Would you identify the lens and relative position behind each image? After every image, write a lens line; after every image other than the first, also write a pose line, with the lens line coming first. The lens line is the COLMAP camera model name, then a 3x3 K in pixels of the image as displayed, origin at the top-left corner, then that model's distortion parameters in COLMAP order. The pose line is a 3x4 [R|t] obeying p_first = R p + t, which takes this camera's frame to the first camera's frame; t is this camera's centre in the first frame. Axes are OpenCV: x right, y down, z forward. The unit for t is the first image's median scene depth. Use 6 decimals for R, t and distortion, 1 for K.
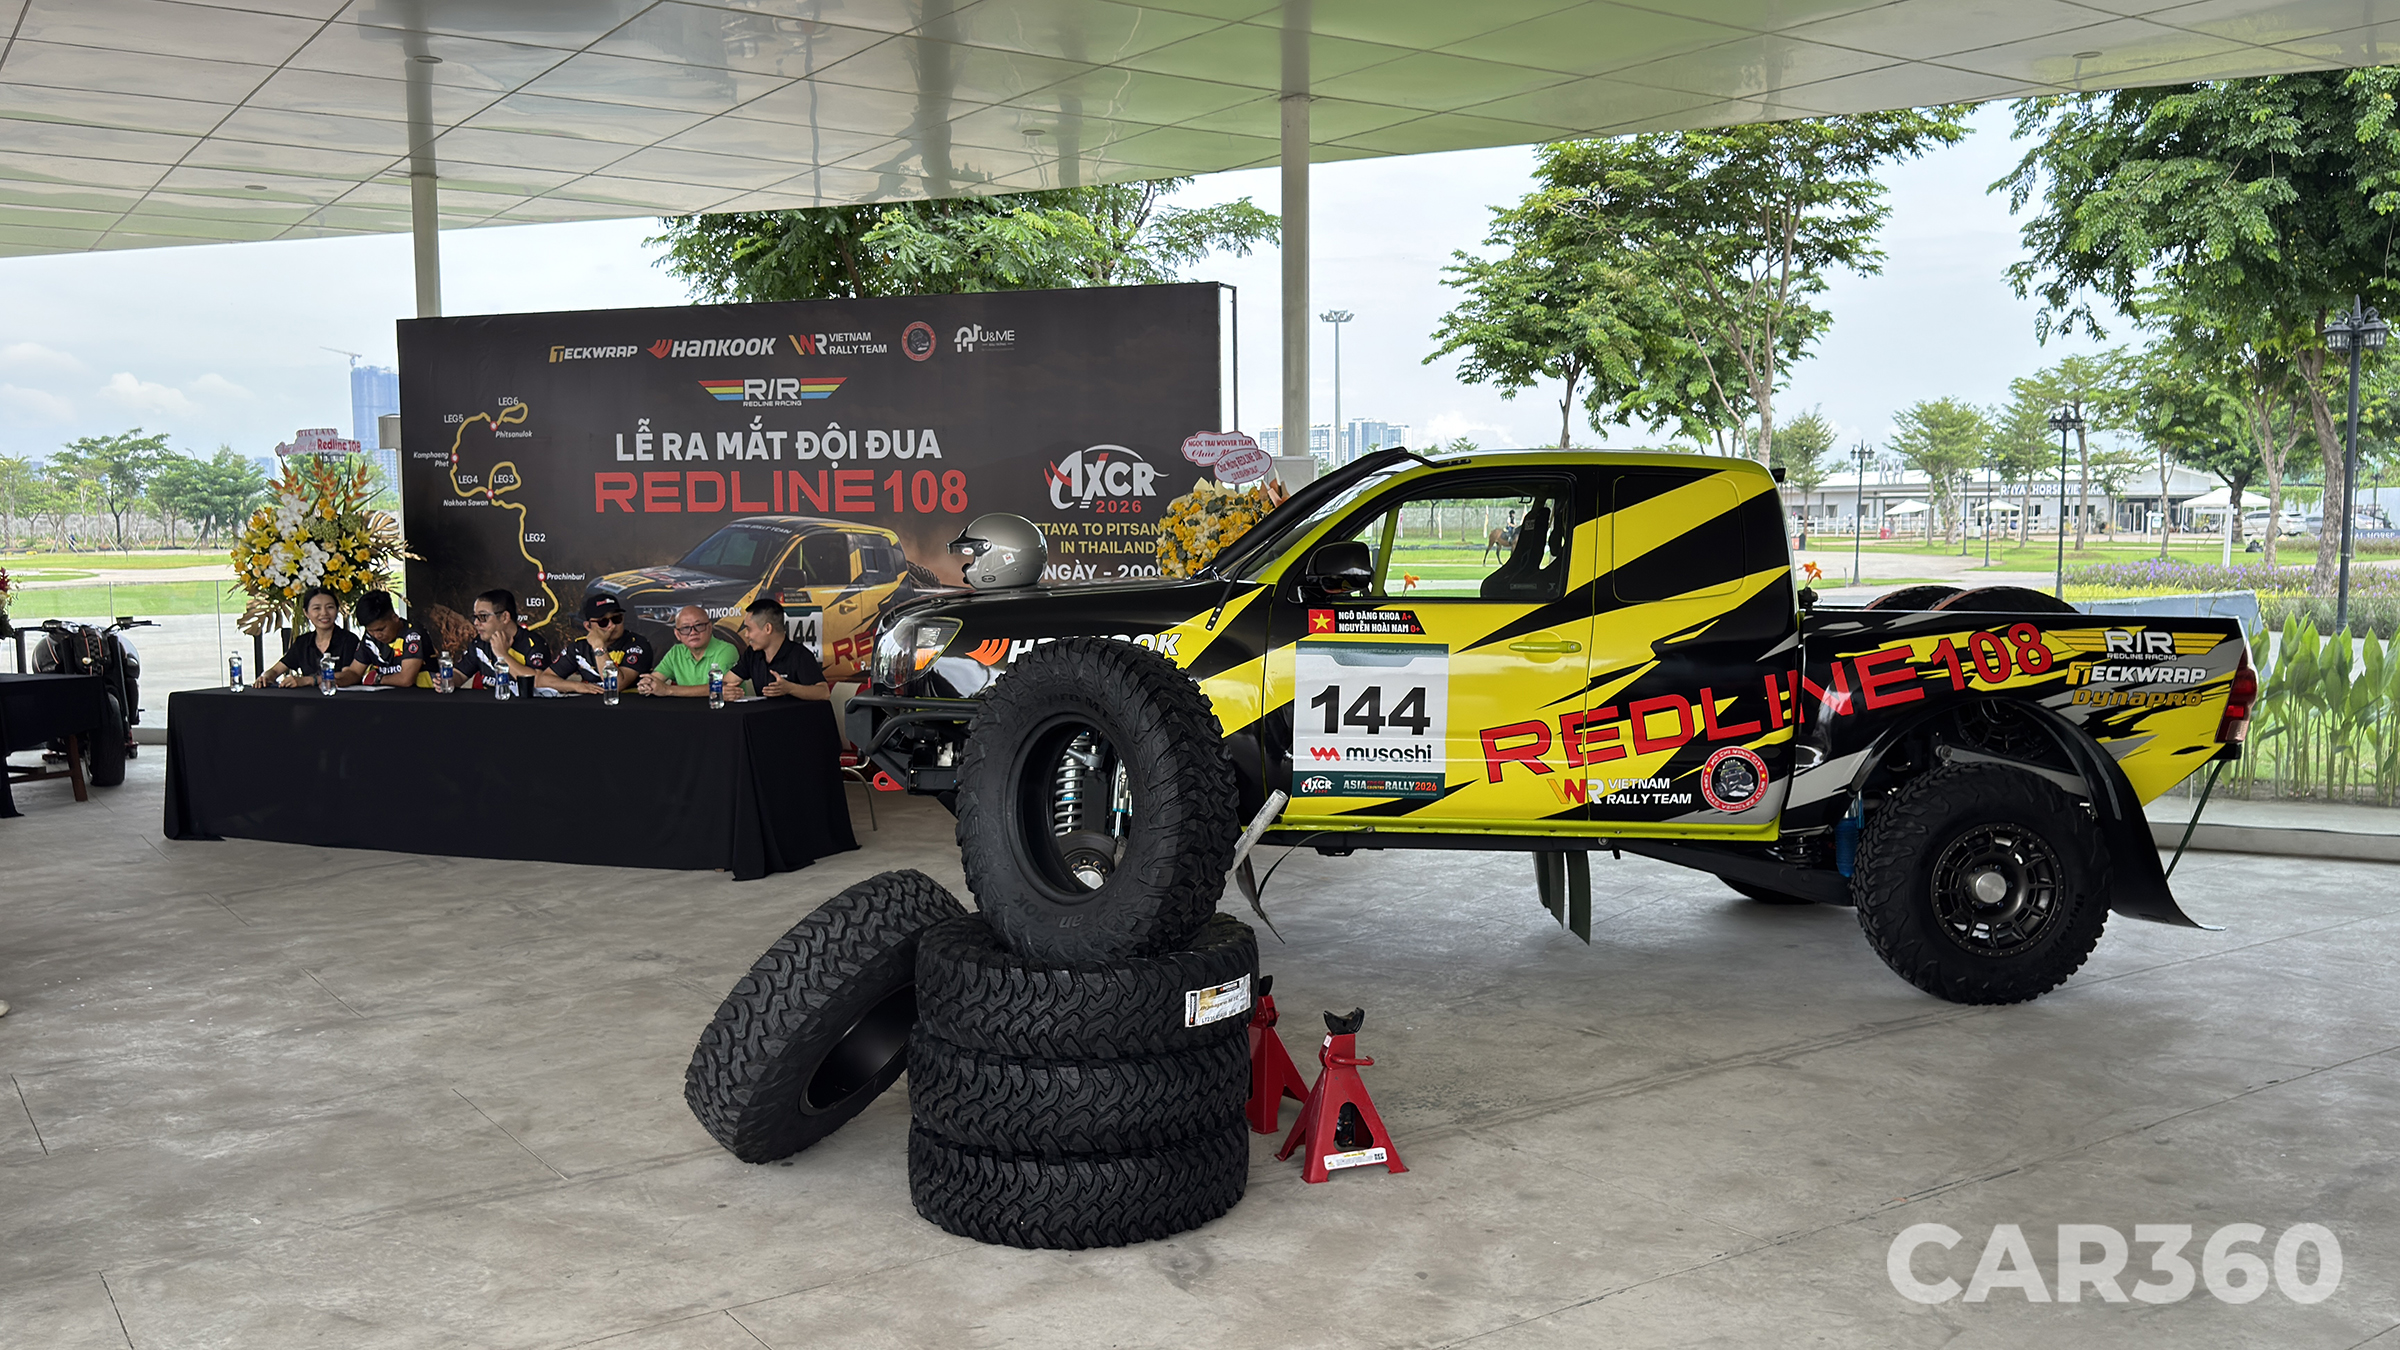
lens RADIAL K [[2029.8, 0, 1224.4], [0, 2029.8, 687.5], [0, 0, 1]] dist [0.165478, -0.389475]
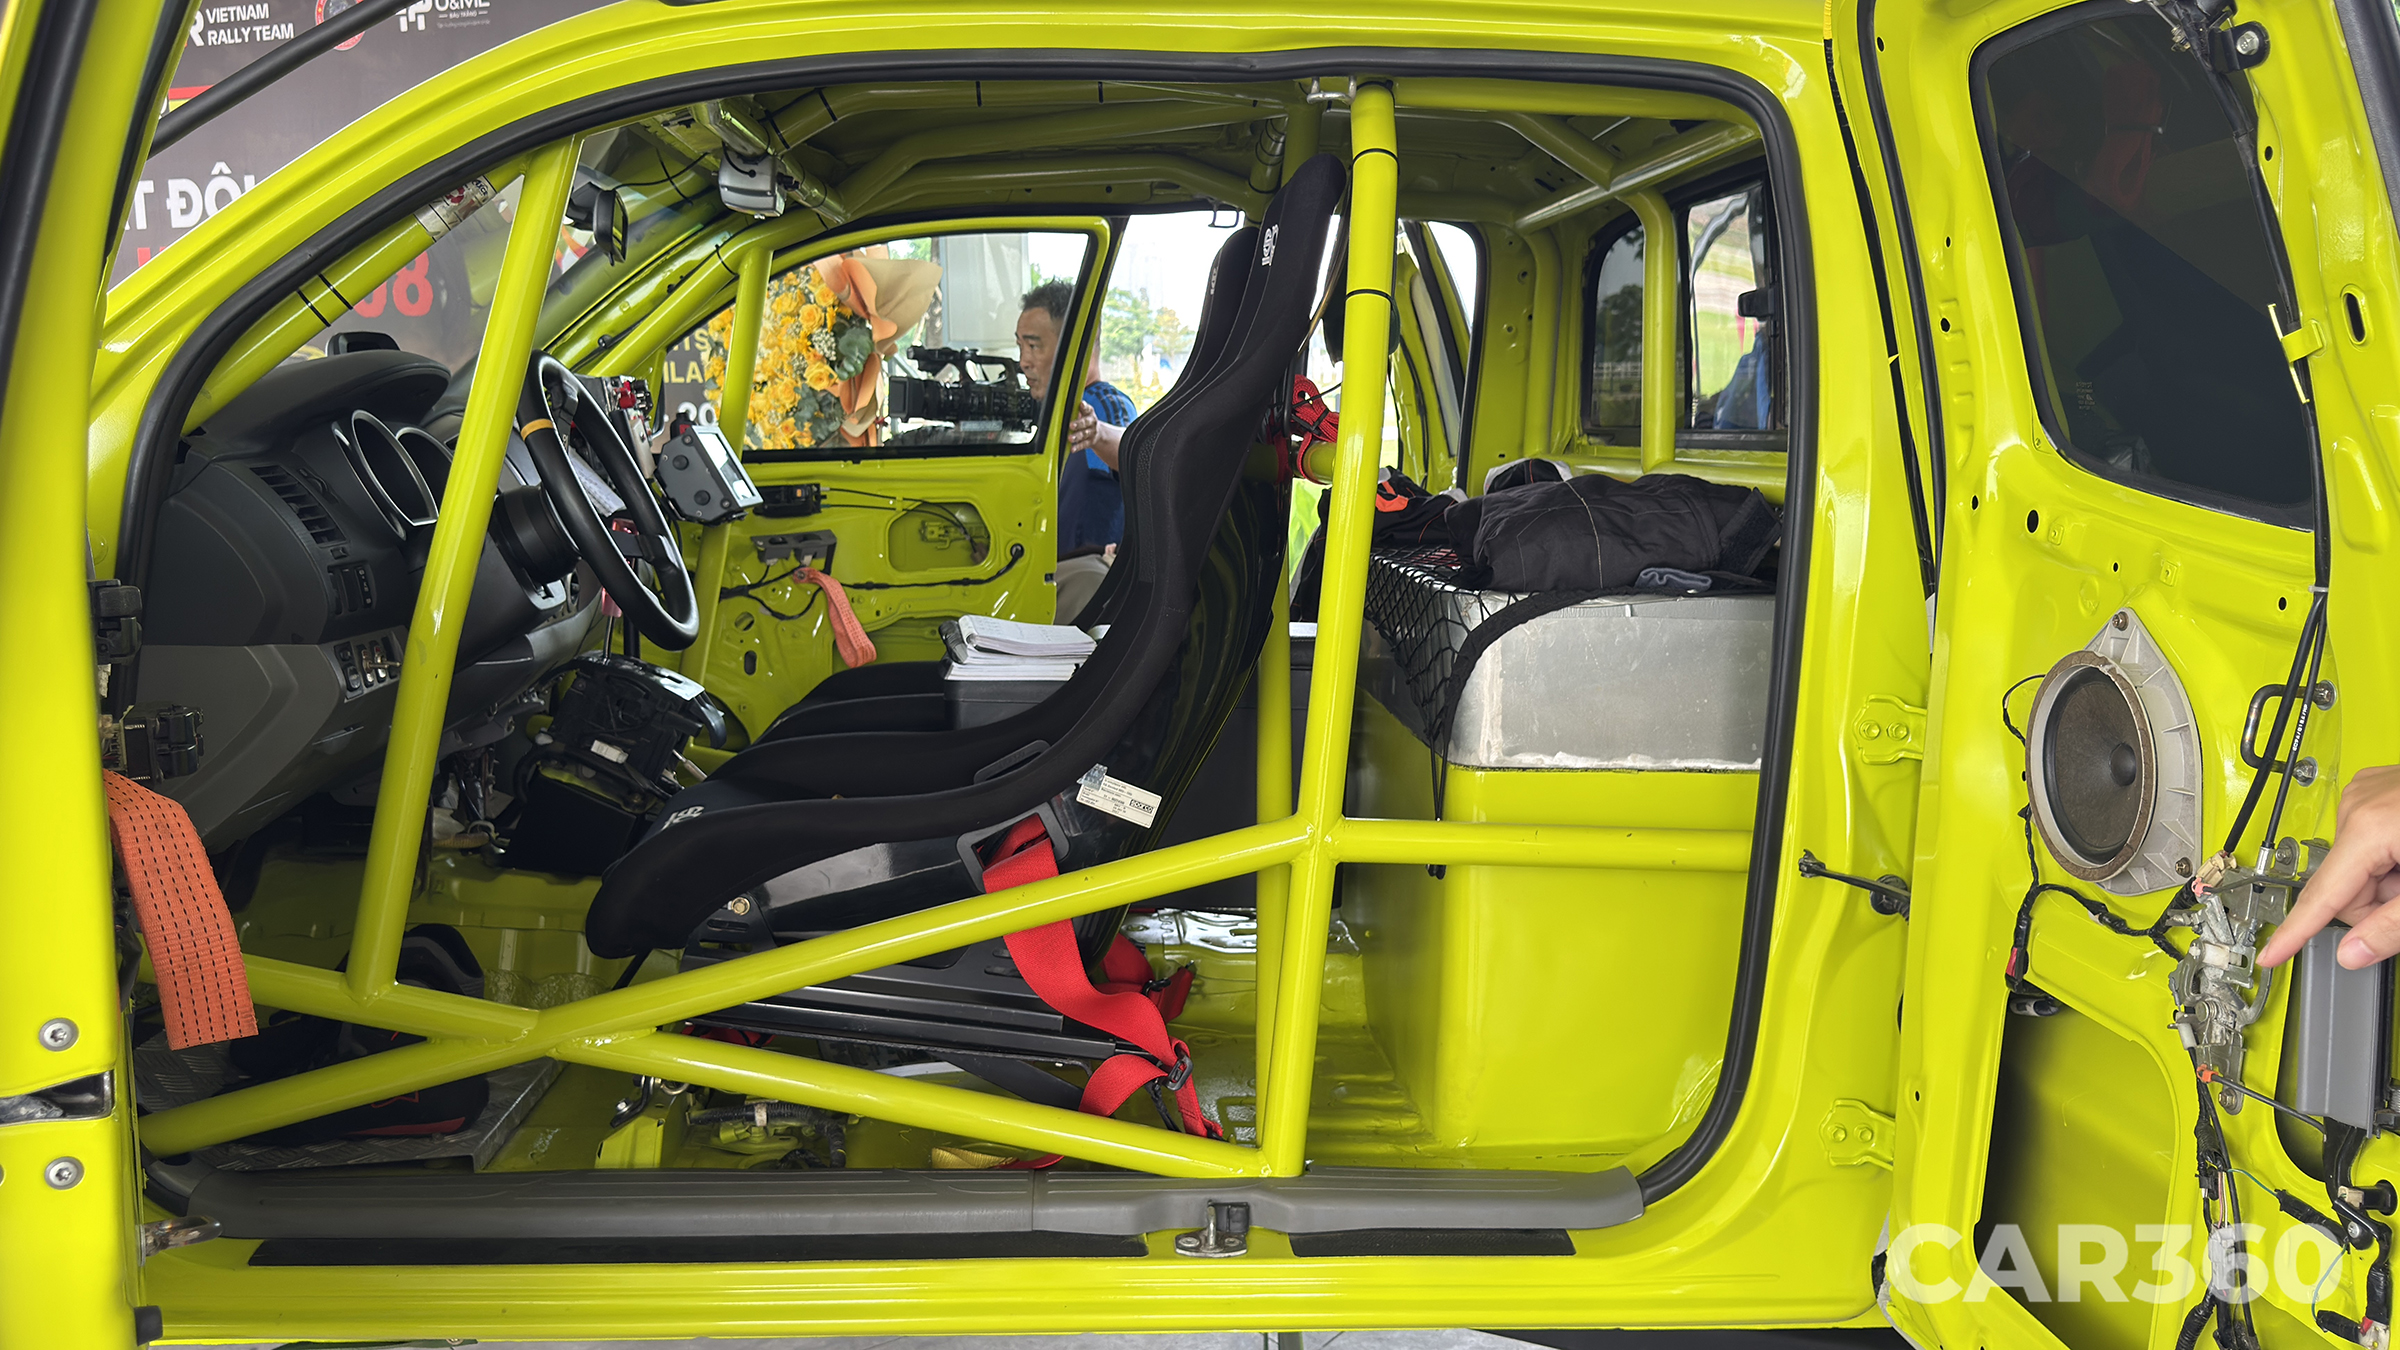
lens RADIAL K [[2041.2, 0, 1200.0], [0, 2041.2, 675.0], [0, 0, 1]] dist [0.118688, -0.251311]
pose [[0.999976, -0.004569, -0.005120, 0.094401], [0.004902, 0.997741, 0.067003, -0.020987], [0.004802, -0.067026, 0.997740, 0.400408]]
